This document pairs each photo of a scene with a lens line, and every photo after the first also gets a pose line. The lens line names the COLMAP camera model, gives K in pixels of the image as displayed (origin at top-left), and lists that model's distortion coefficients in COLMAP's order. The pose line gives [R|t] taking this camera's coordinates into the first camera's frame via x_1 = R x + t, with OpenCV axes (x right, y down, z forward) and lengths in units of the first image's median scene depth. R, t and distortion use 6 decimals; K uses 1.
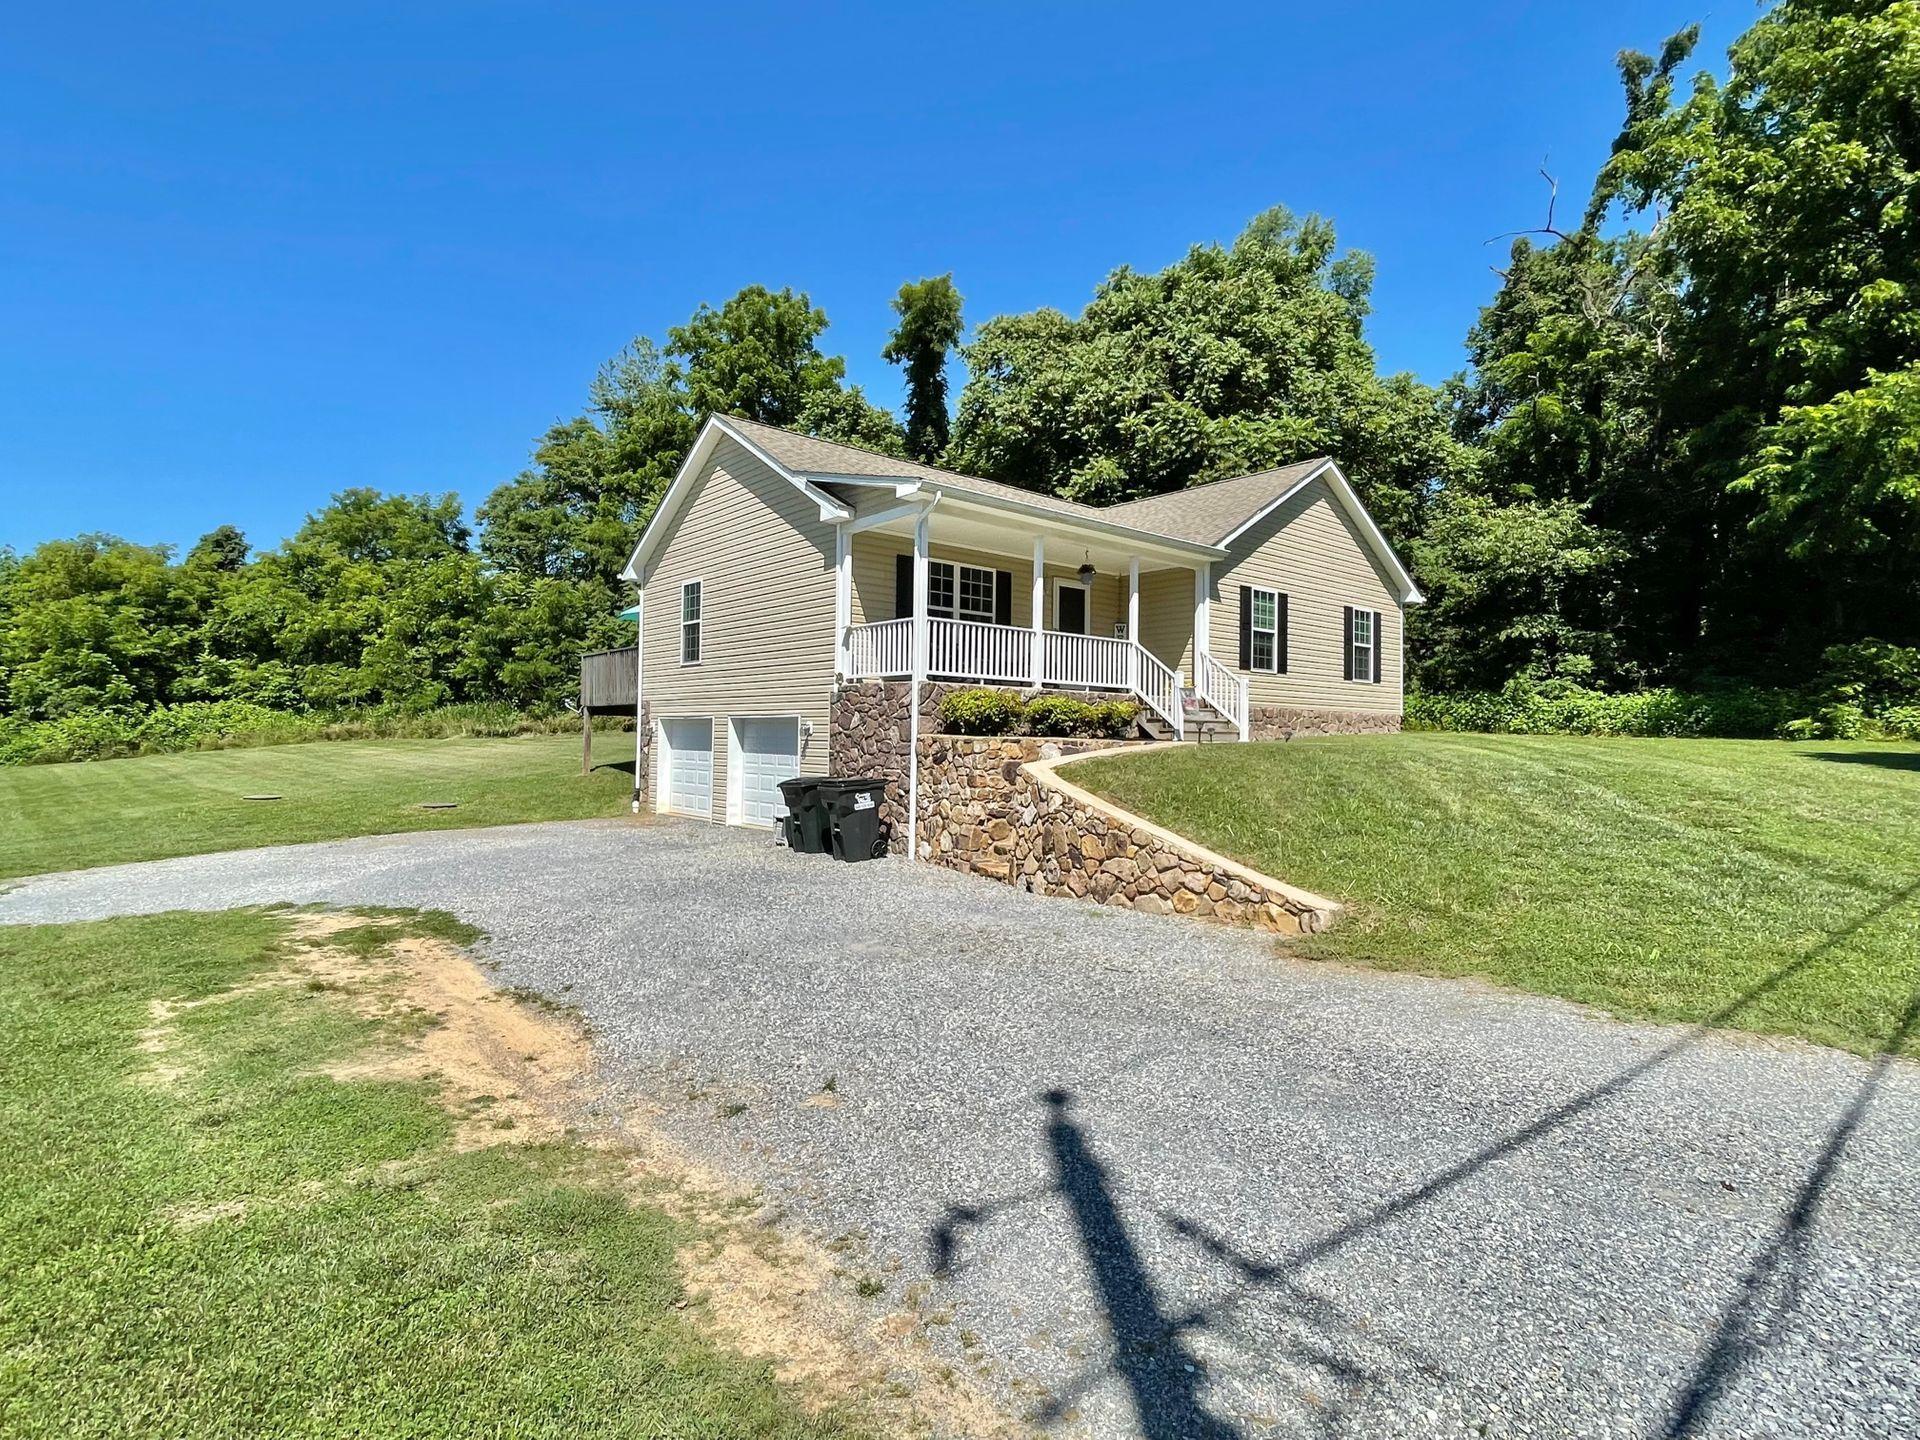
lens RADIAL K [[955.2, 0, 965.0], [0, 955.2, 719.6], [0, 0, 1]] dist [0.000368, -0.000002]
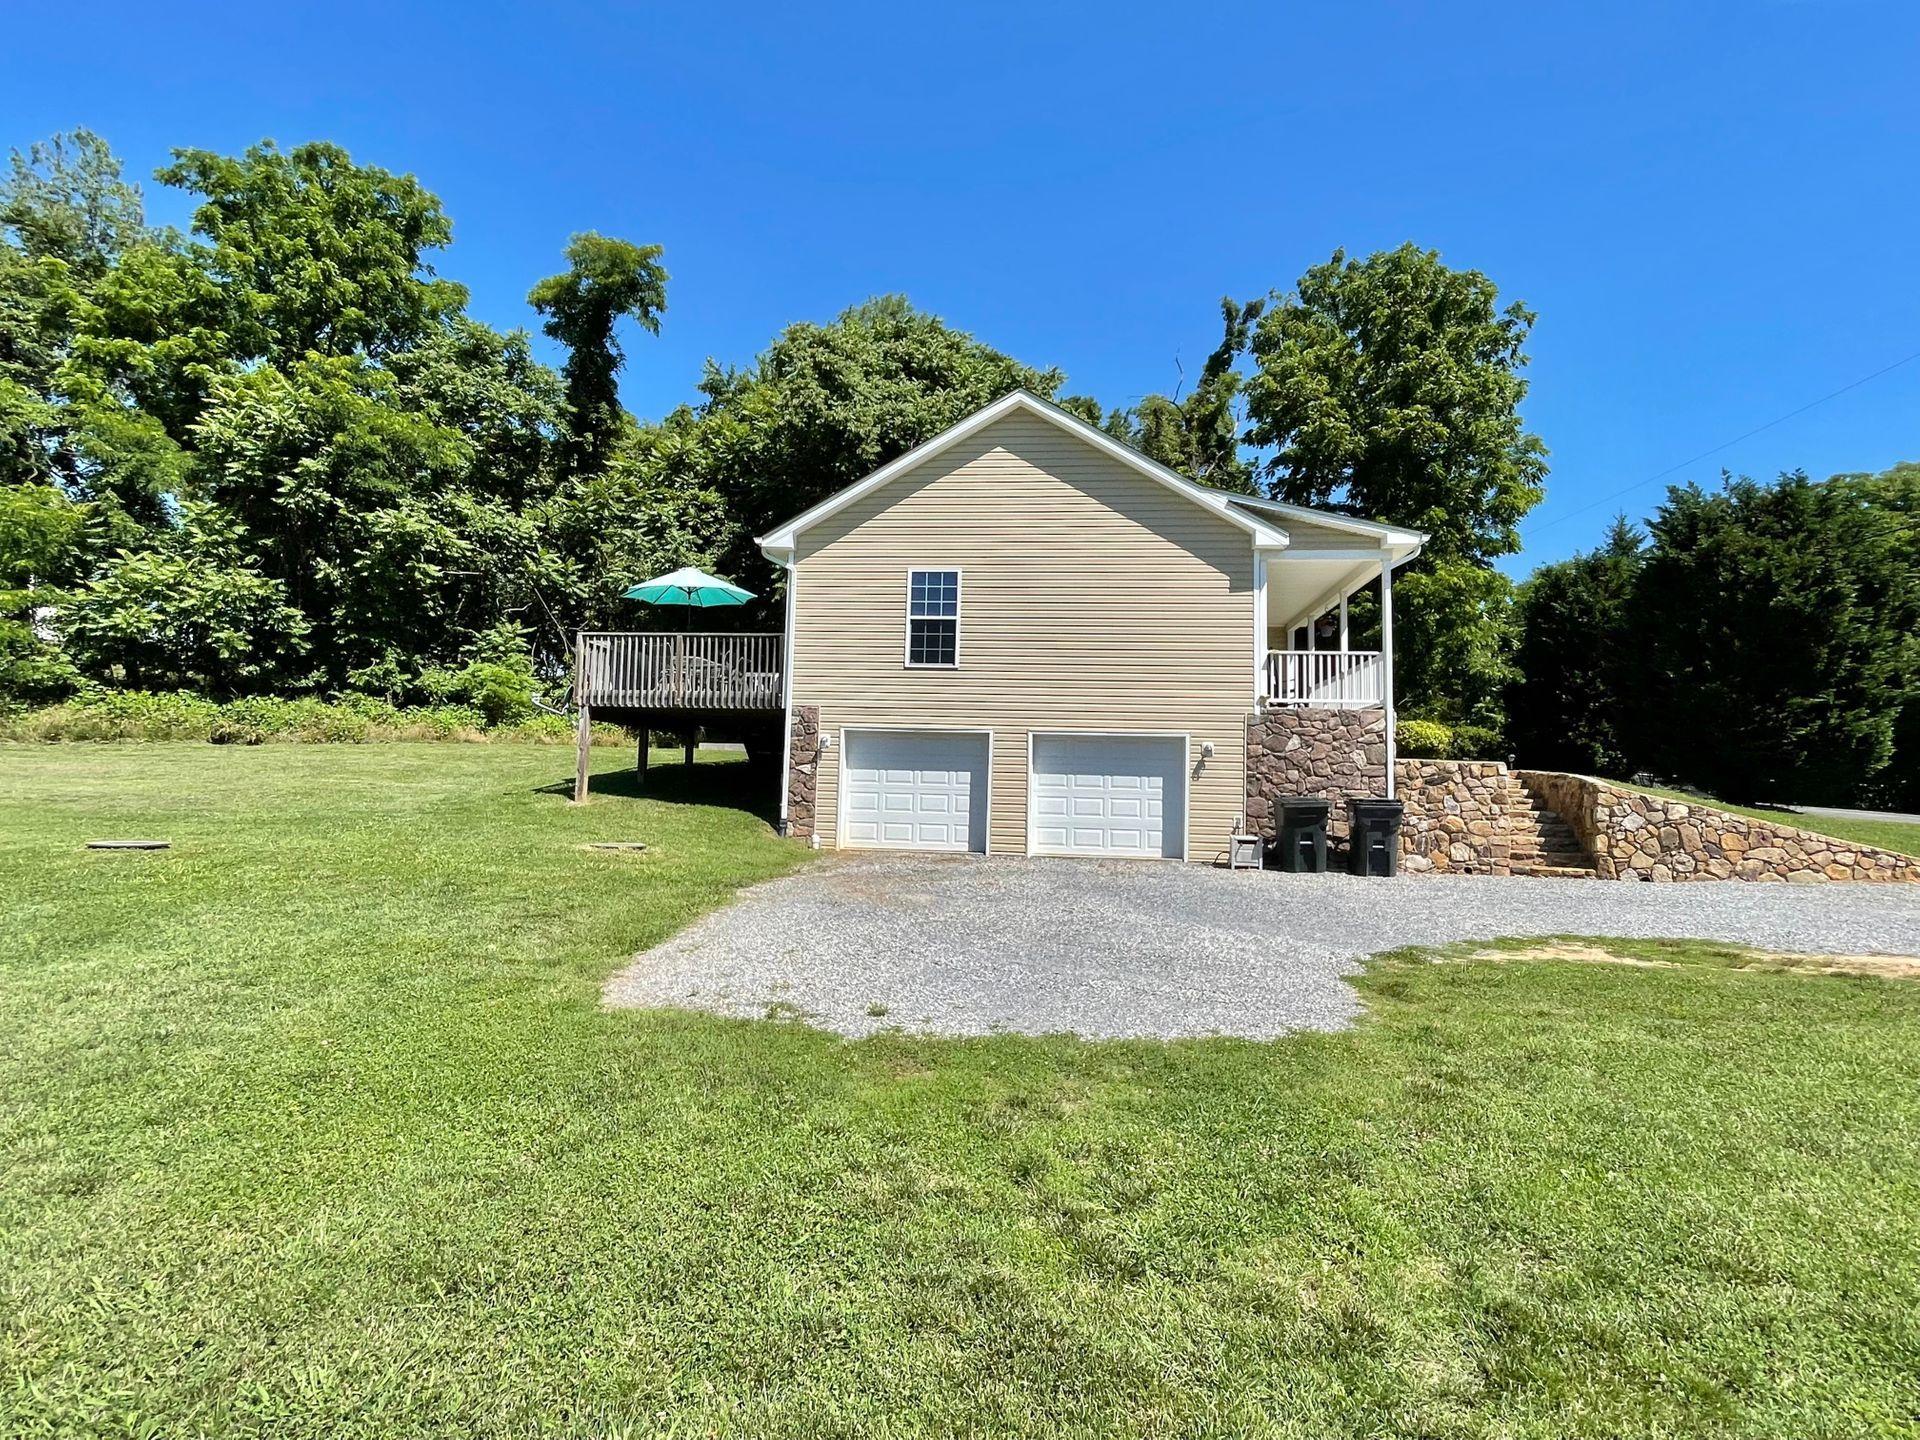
lens RADIAL K [[955.2, 0, 965.0], [0, 955.2, 719.6], [0, 0, 1]] dist [0.000368, -0.000002]
pose [[0.739561, 0.061907, 0.670236, -0.957188], [-0.030546, 0.997822, -0.058460, 0.041710], [-0.672396, 0.022762, 0.739842, 0.421174]]
